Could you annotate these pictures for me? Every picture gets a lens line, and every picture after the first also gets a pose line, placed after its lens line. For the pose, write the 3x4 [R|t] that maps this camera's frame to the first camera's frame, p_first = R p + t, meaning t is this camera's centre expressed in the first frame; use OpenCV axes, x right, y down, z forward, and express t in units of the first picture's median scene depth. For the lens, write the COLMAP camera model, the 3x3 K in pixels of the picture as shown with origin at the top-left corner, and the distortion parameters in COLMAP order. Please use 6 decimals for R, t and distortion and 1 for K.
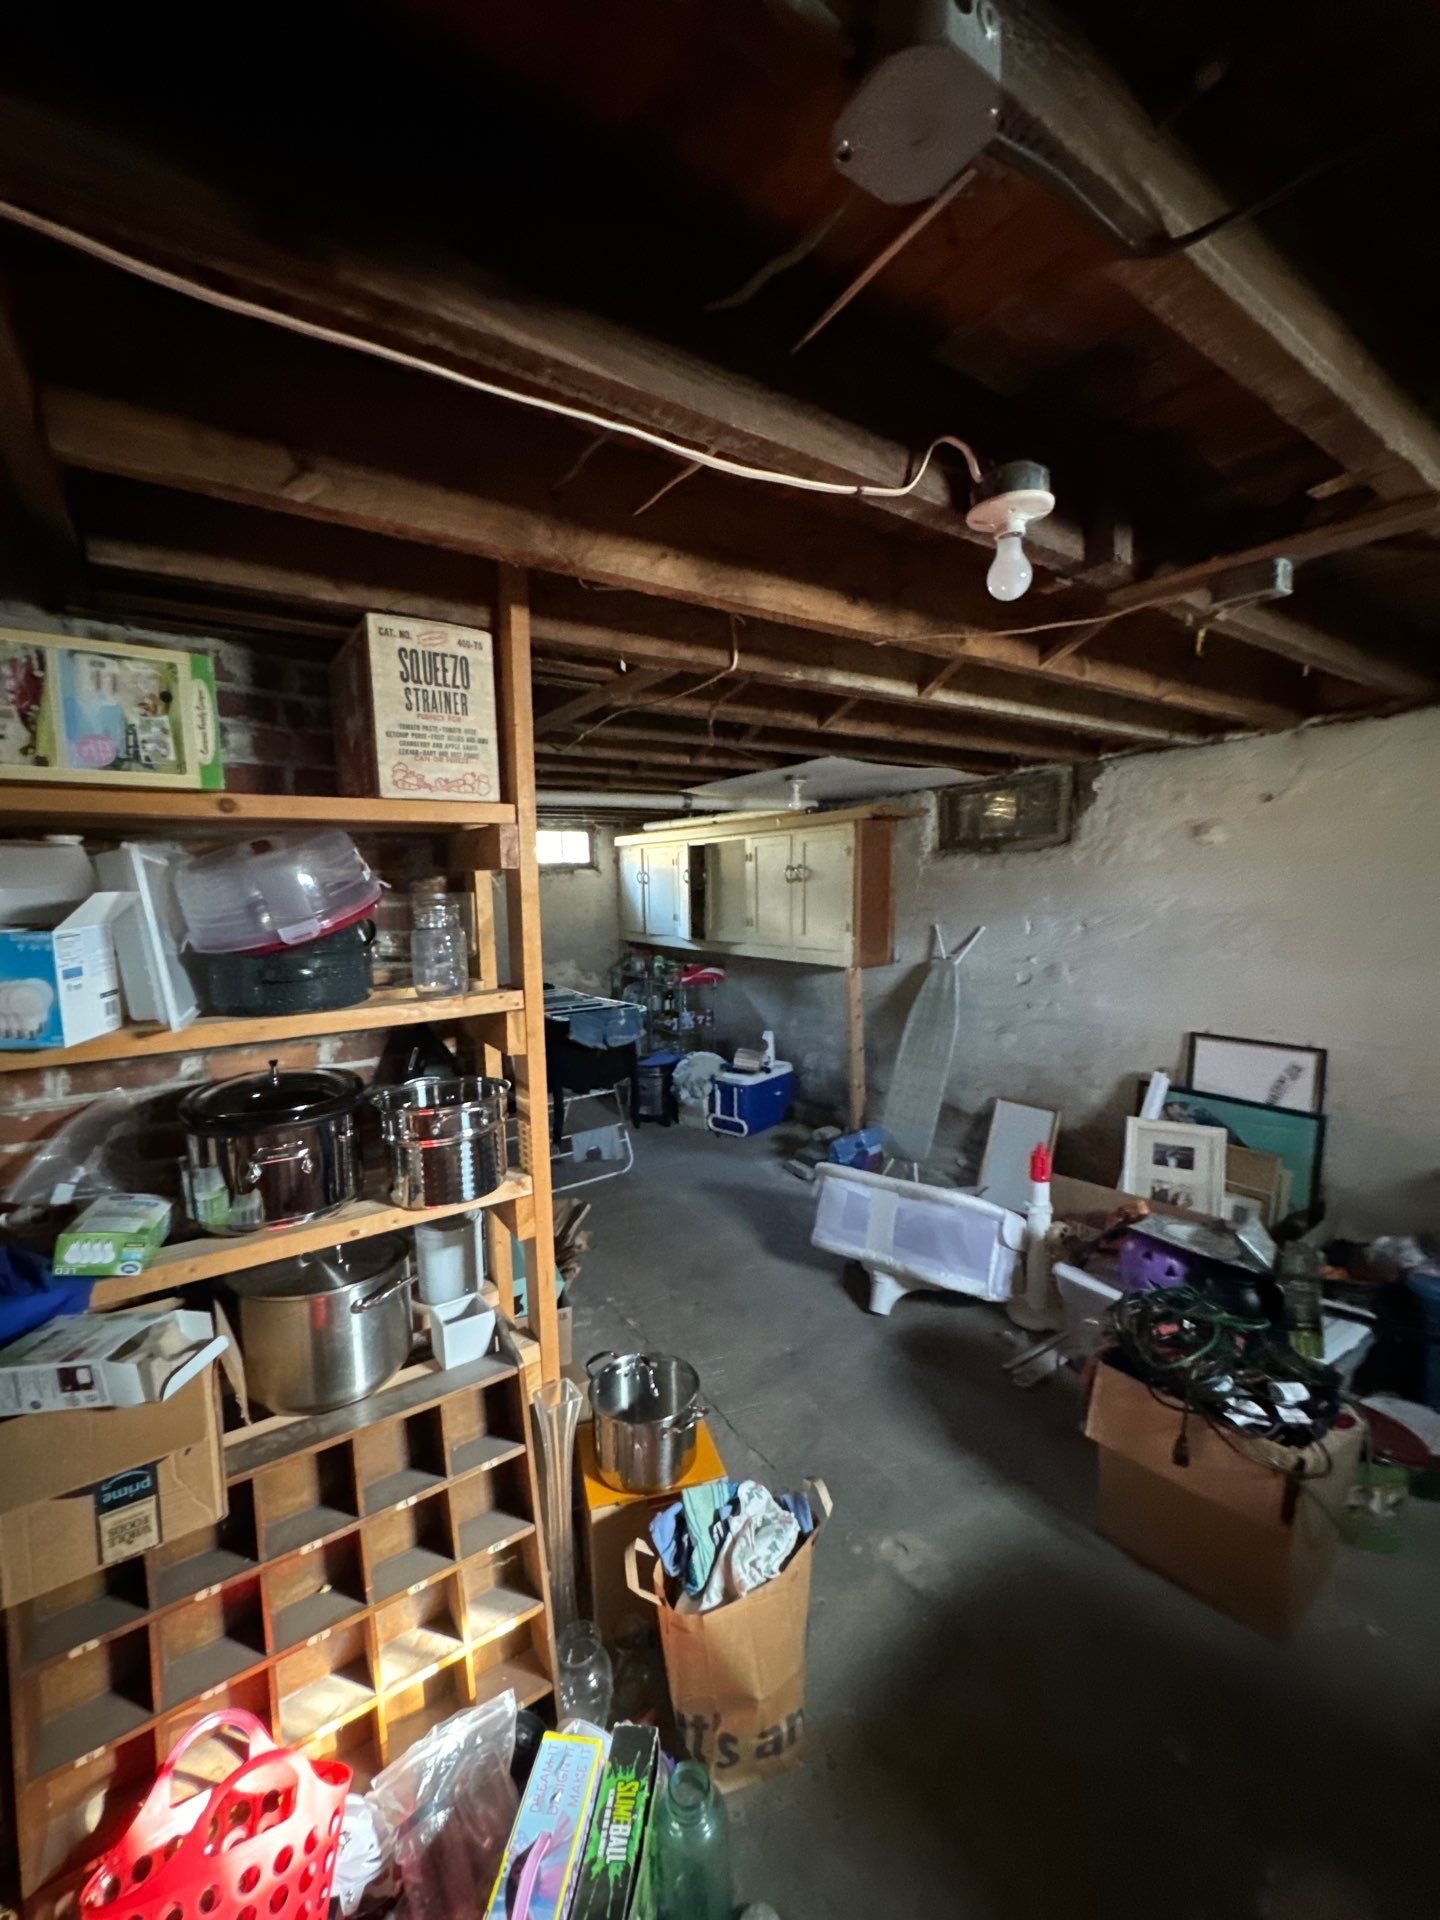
lens RADIAL K [[761.9, 0, 721.2], [0, 761.9, 957.3], [0, 0, 1]] dist [-0.004027, 0.000092]
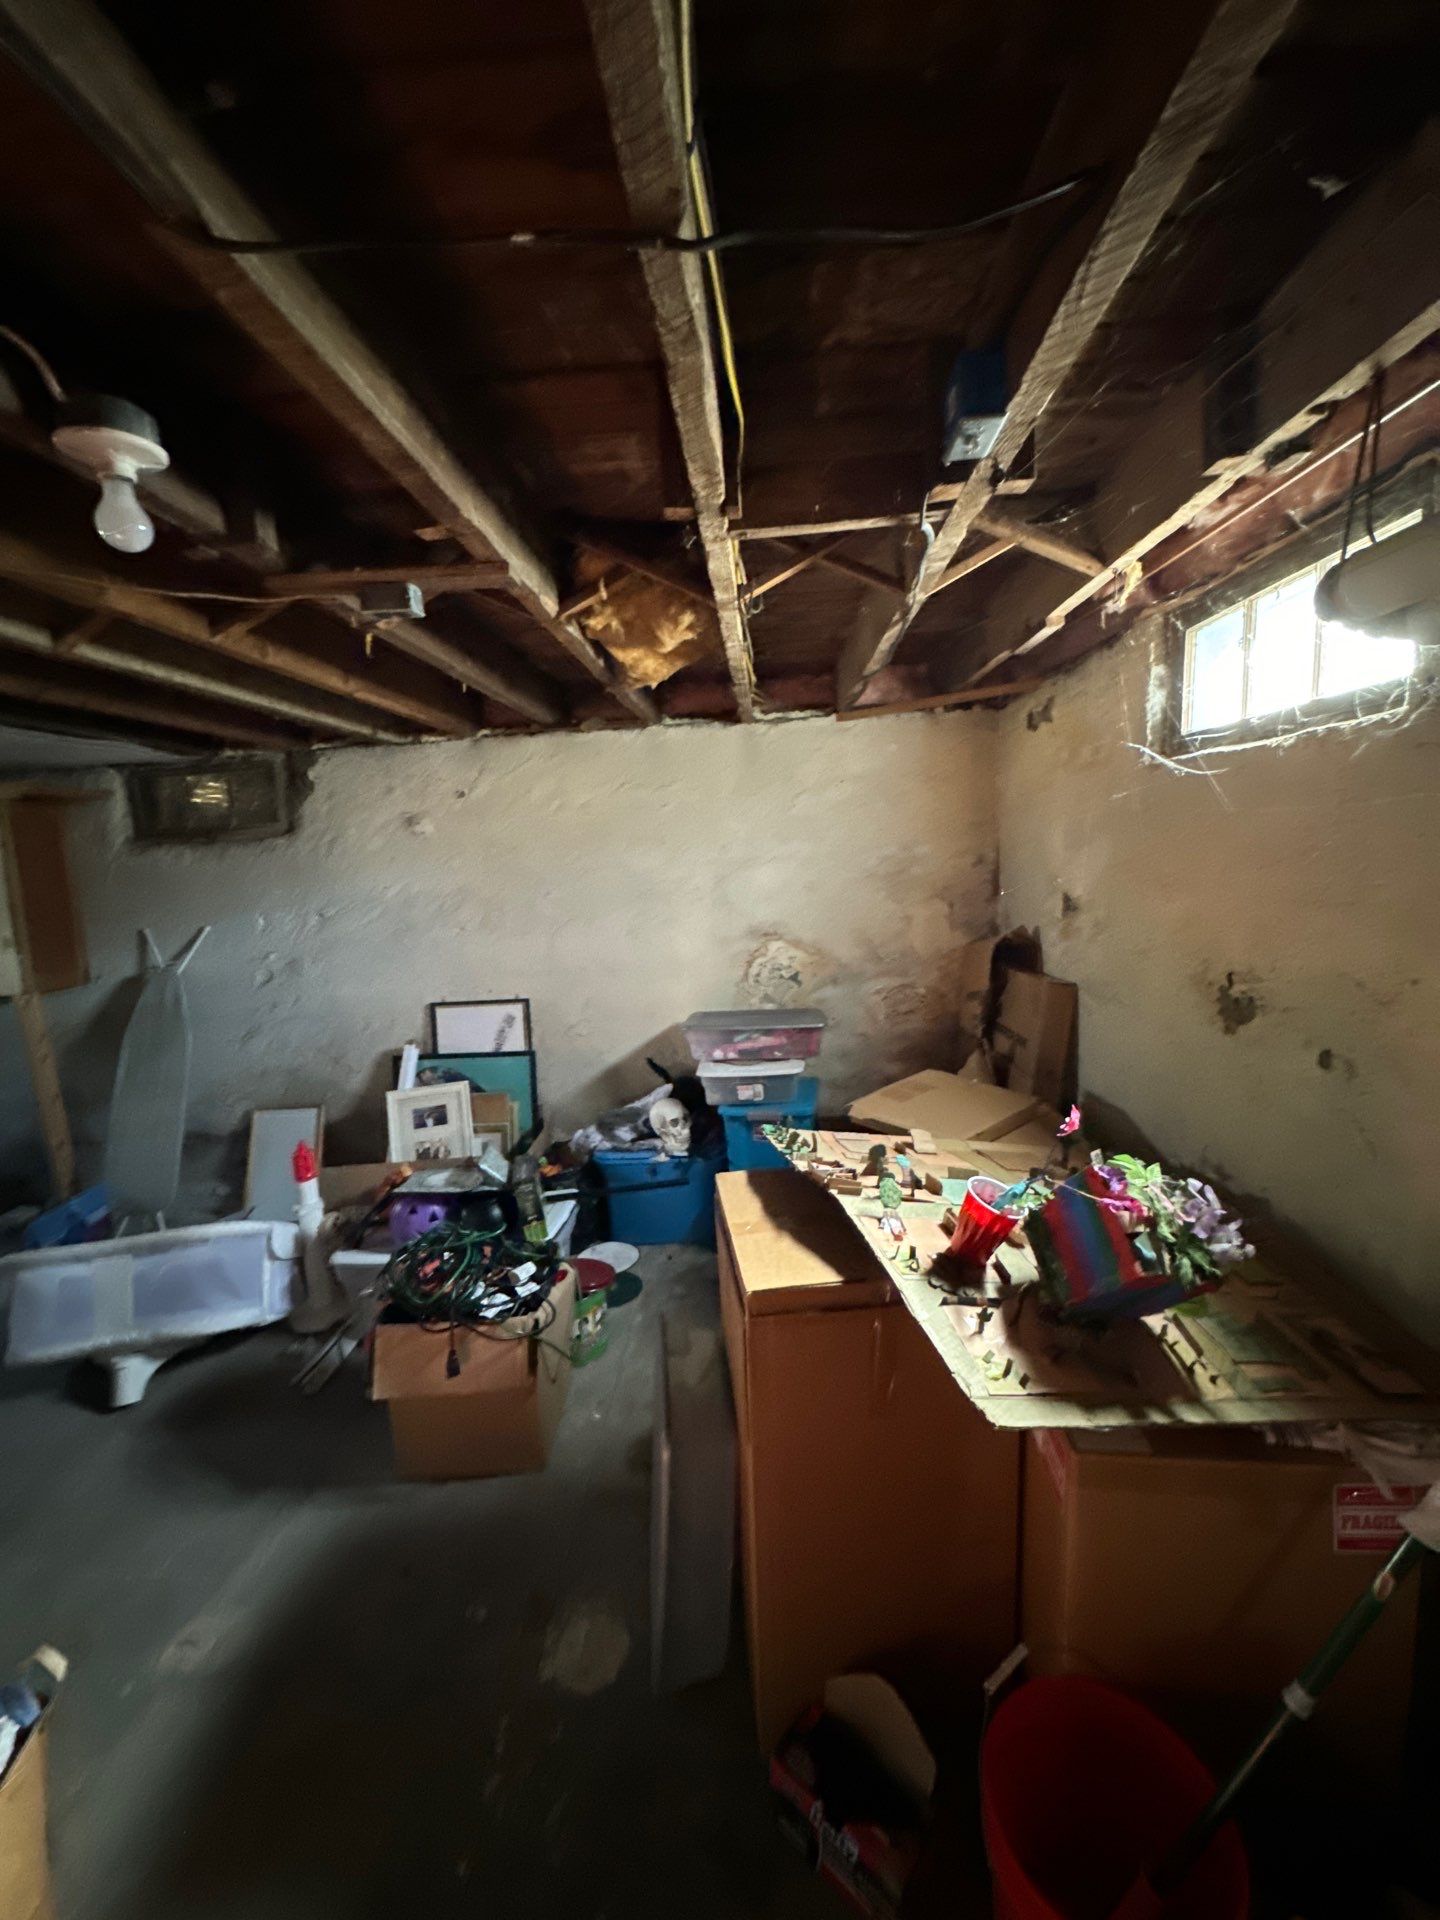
lens RADIAL K [[761.9, 0, 721.2], [0, 761.9, 957.3], [0, 0, 1]] dist [-0.004027, 0.000092]
pose [[0.615429, -0.117360, 0.779406, 0.021807], [0.111361, 0.991880, 0.061421, 0.011850], [-0.780286, 0.048995, 0.623501, -0.033791]]
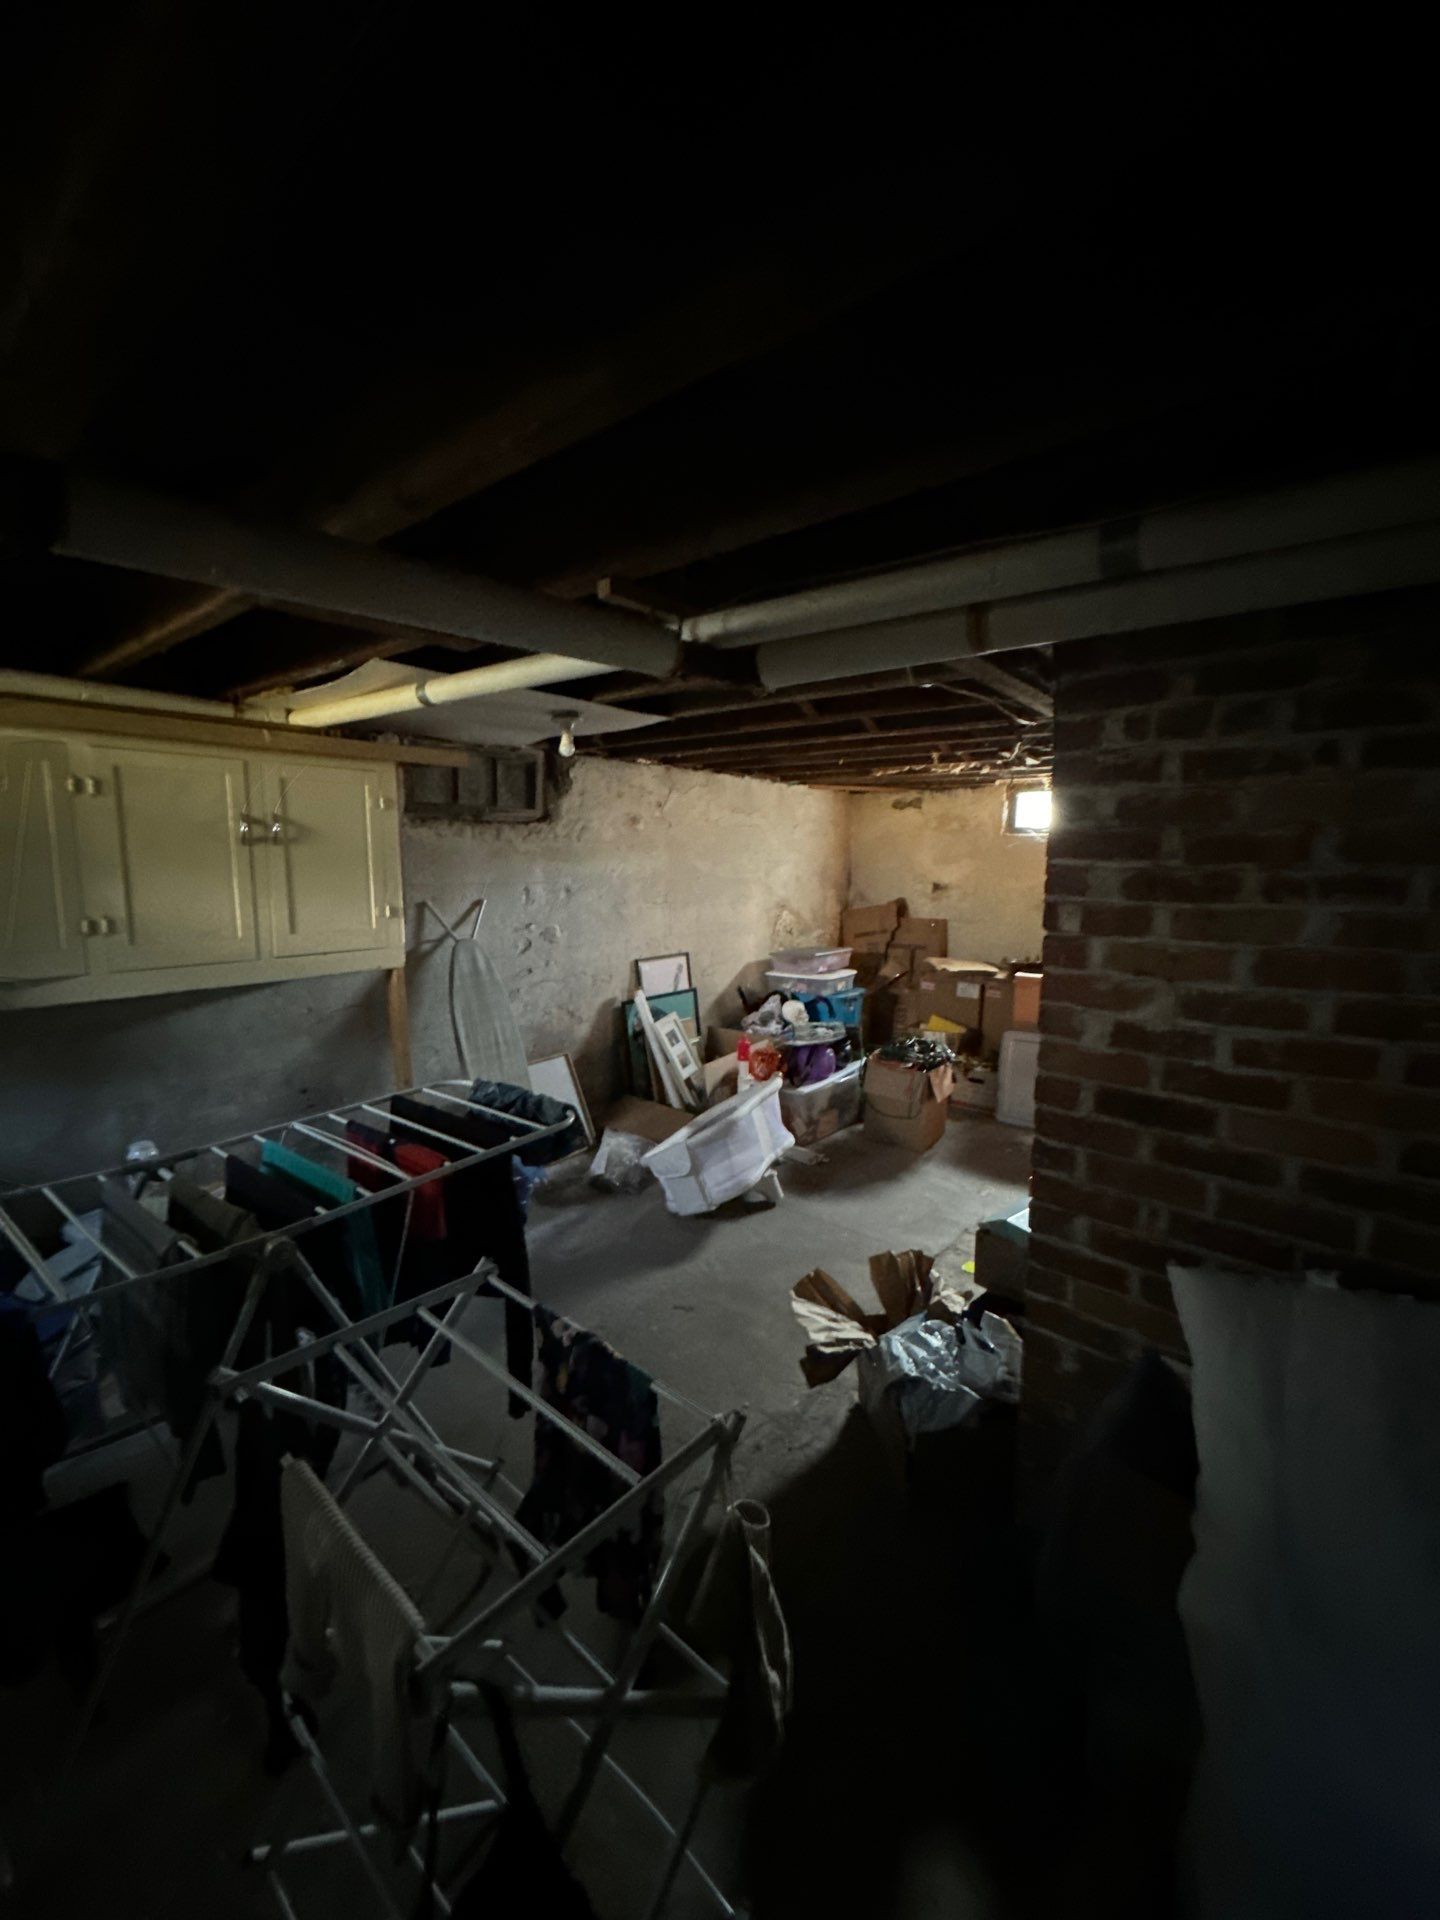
lens RADIAL K [[761.9, 0, 721.2], [0, 761.9, 957.3], [0, 0, 1]] dist [-0.004027, 0.000092]
pose [[-0.270649, -0.105877, 0.956838, -0.929574], [0.092041, 0.986534, 0.135197, -0.100021], [-0.958268, 0.124659, -0.257259, 1.378413]]
